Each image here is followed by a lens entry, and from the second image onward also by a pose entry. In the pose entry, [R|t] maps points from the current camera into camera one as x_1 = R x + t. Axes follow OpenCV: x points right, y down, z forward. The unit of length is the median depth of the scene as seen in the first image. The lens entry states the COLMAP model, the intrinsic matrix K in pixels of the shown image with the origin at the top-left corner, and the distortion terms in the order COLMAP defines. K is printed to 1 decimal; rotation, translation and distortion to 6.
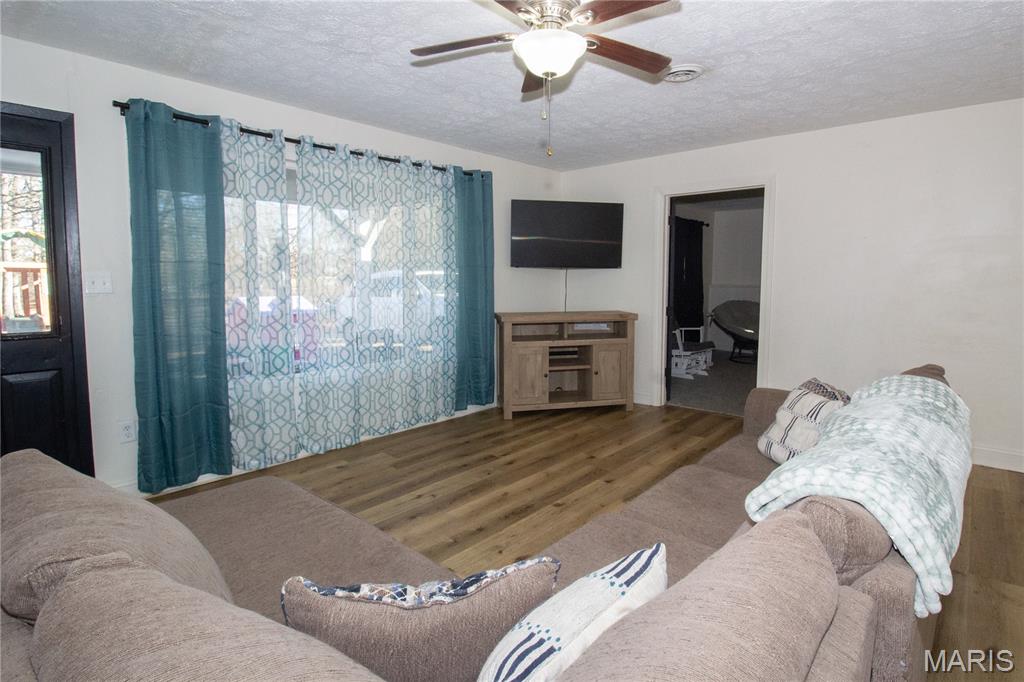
lens RADIAL K [[502.6, 0, 536.9], [0, 502.6, 337.6], [0, 0, 1]] dist [-0.001420, -0.000578]
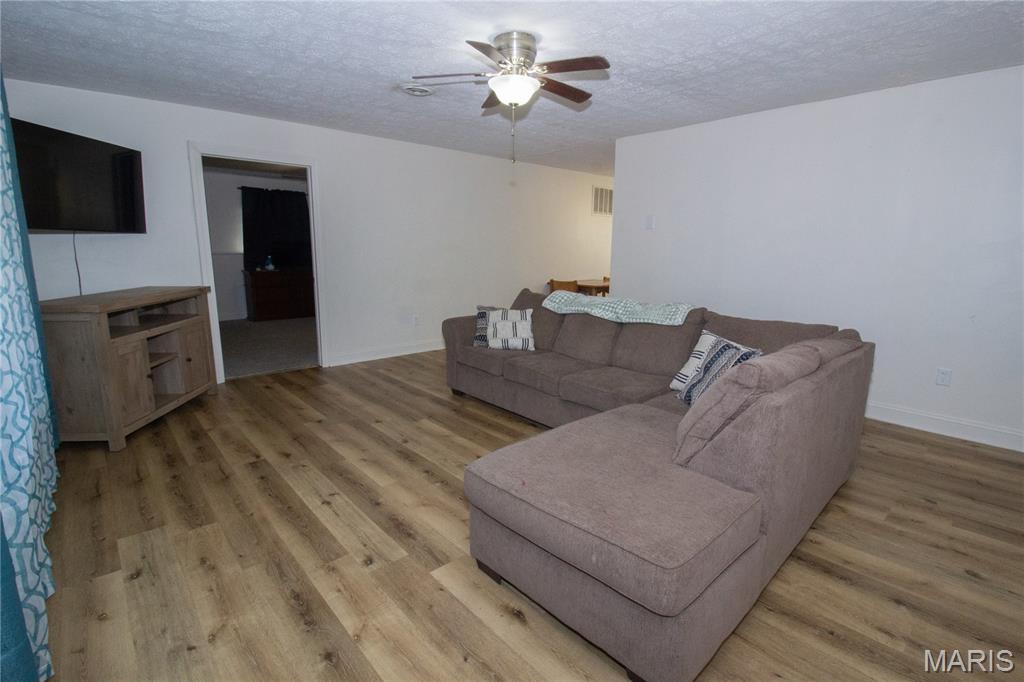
lens RADIAL K [[505.9, 0, 492.5], [0, 505.9, 362.2], [0, 0, 1]] dist [0.000089, -0.000214]
pose [[0.149877, -0.223401, 0.963135, -0.838550], [0.114939, 0.971470, 0.207448, -0.059125], [-0.982001, 0.079610, 0.171278, 0.467963]]
